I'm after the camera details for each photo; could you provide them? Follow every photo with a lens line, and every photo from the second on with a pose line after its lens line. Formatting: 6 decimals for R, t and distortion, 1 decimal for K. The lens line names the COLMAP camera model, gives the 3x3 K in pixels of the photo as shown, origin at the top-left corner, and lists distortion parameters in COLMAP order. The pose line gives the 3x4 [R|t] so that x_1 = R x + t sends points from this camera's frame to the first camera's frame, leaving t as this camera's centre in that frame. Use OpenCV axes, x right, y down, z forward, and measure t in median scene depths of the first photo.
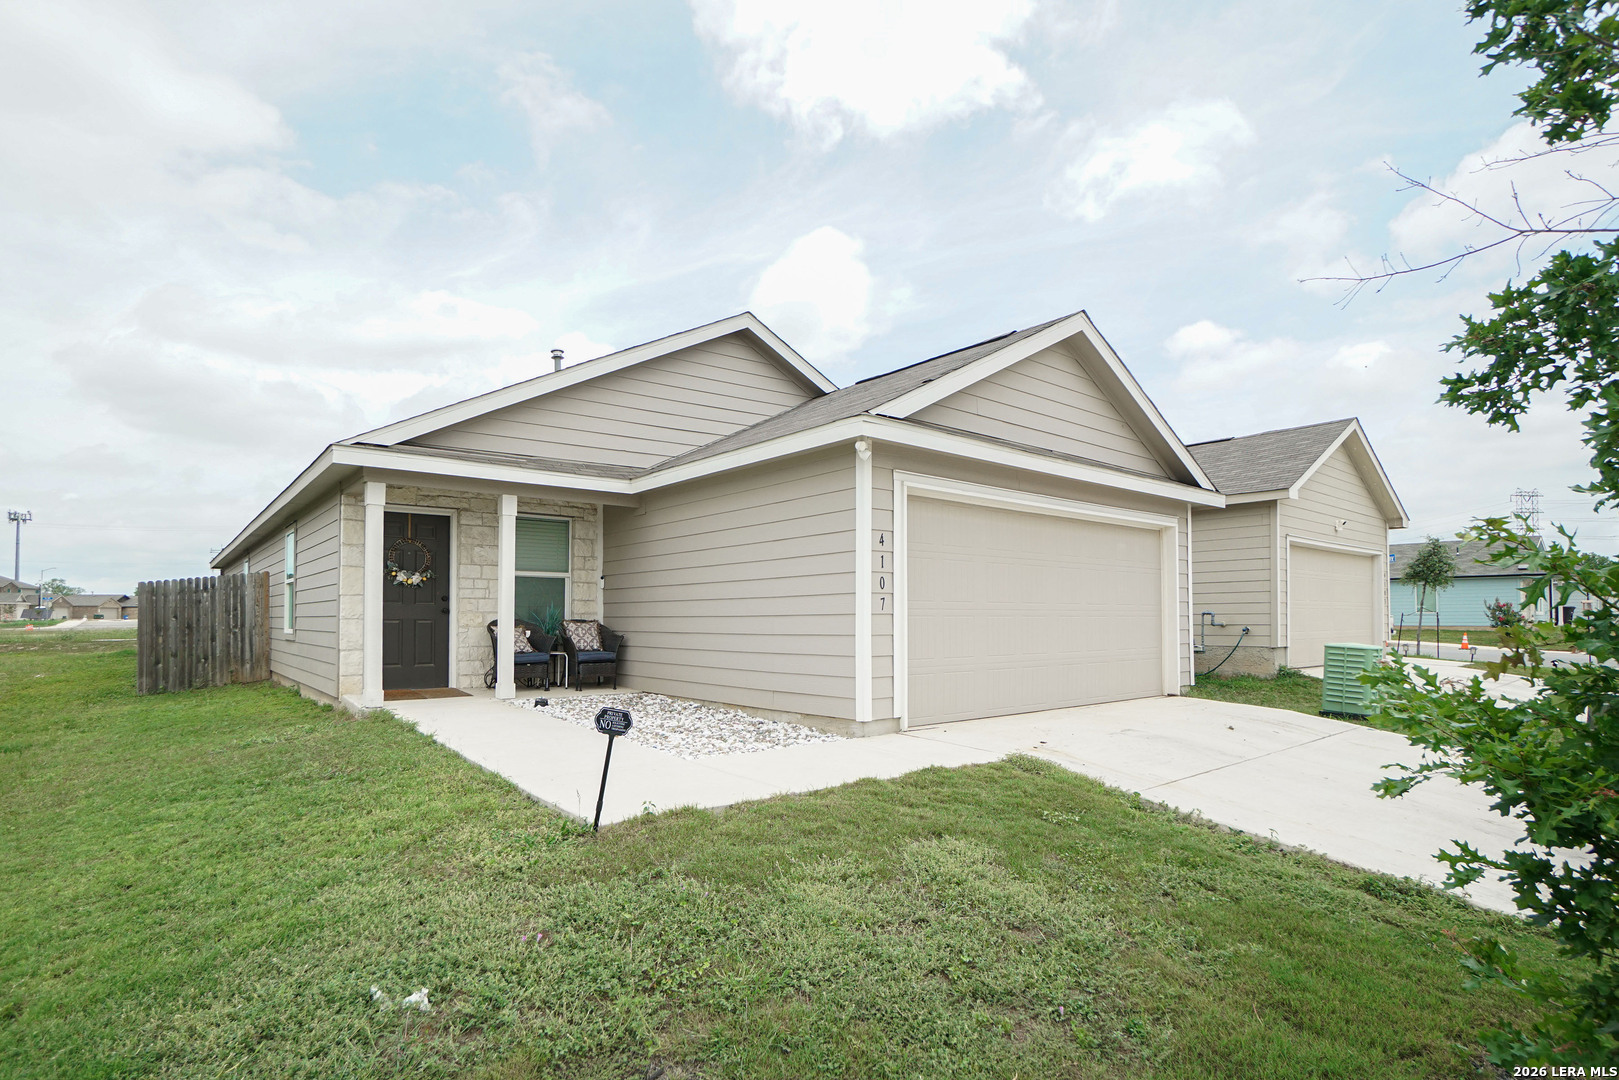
lens RADIAL K [[766.6, 0, 808.8], [0, 766.6, 603.8], [0, 0, 1]] dist [0.000595, 0.000362]
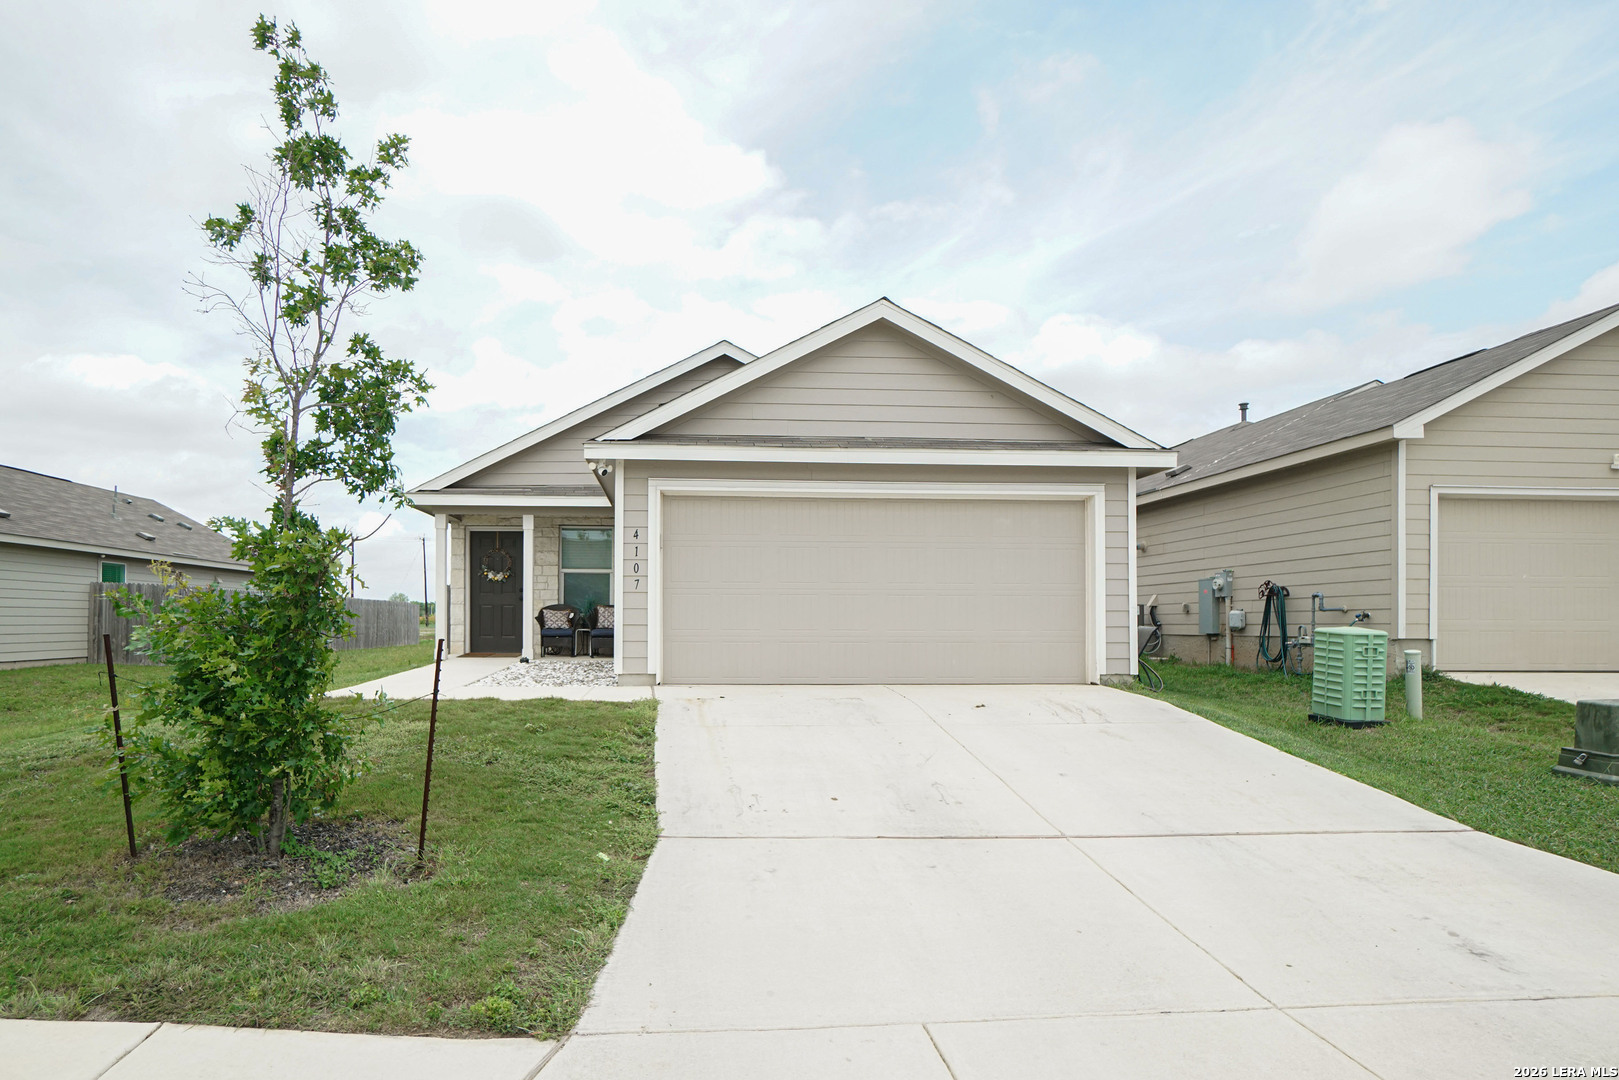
lens RADIAL K [[885.6, 0, 805.2], [0, 885.6, 619.6], [0, 0, 1]] dist [-0.023008, 0.000924]
pose [[0.830957, -0.001167, -0.556336, 0.910678], [0.008404, 0.999910, 0.010455, 0.036549], [0.556273, -0.013363, 0.830892, -0.057808]]
